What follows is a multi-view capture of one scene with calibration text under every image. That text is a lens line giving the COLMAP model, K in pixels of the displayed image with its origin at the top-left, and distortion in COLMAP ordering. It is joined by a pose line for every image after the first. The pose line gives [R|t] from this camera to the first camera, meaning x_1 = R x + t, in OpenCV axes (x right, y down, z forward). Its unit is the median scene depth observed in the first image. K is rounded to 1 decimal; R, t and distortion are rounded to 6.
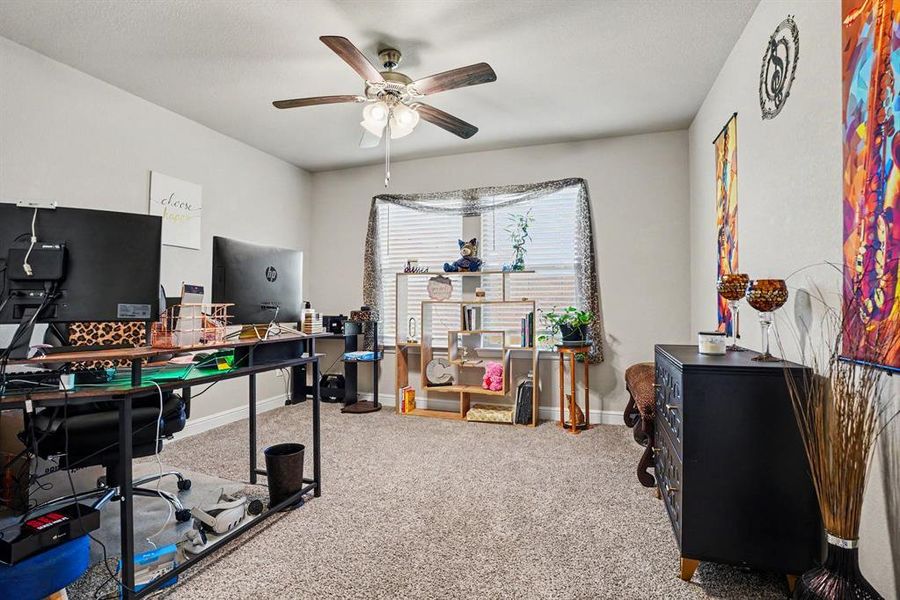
lens RADIAL K [[401.4, 0, 448.1], [0, 401.4, 297.8], [0, 0, 1]] dist [-0.047791, 0.012265]
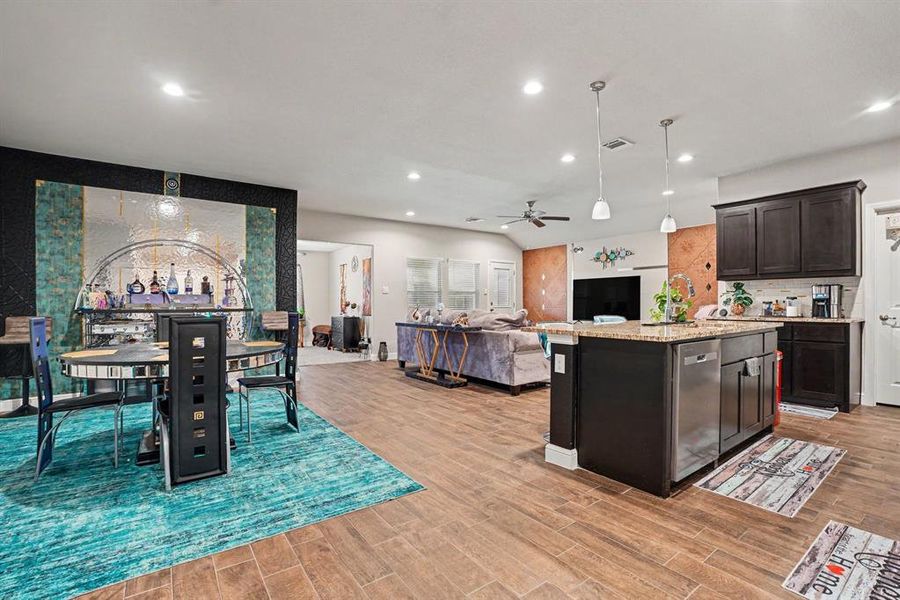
lens RADIAL K [[401.4, 0, 454.9], [0, 401.4, 295.1], [0, 0, 1]] dist [-0.047791, 0.012265]
pose [[0.543966, 0.024079, 0.838762, -1.574689], [-0.014875, 0.999708, -0.019053, -0.037724], [-0.838975, -0.002112, 0.544165, -1.641168]]
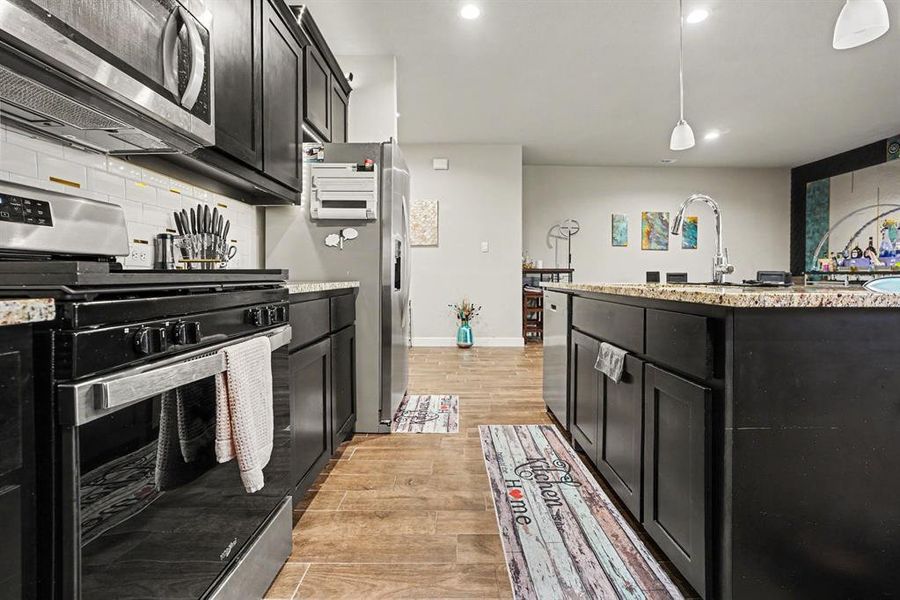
lens RADIAL K [[401.4, 0, 446.5], [0, 401.4, 285.1], [0, 0, 1]] dist [-0.047791, 0.012265]
pose [[0.344799, 0.032692, -0.938107, -0.088805], [0.002527, 0.999357, 0.035755, -0.003061], [0.938673, -0.014699, 0.344495, -2.070724]]
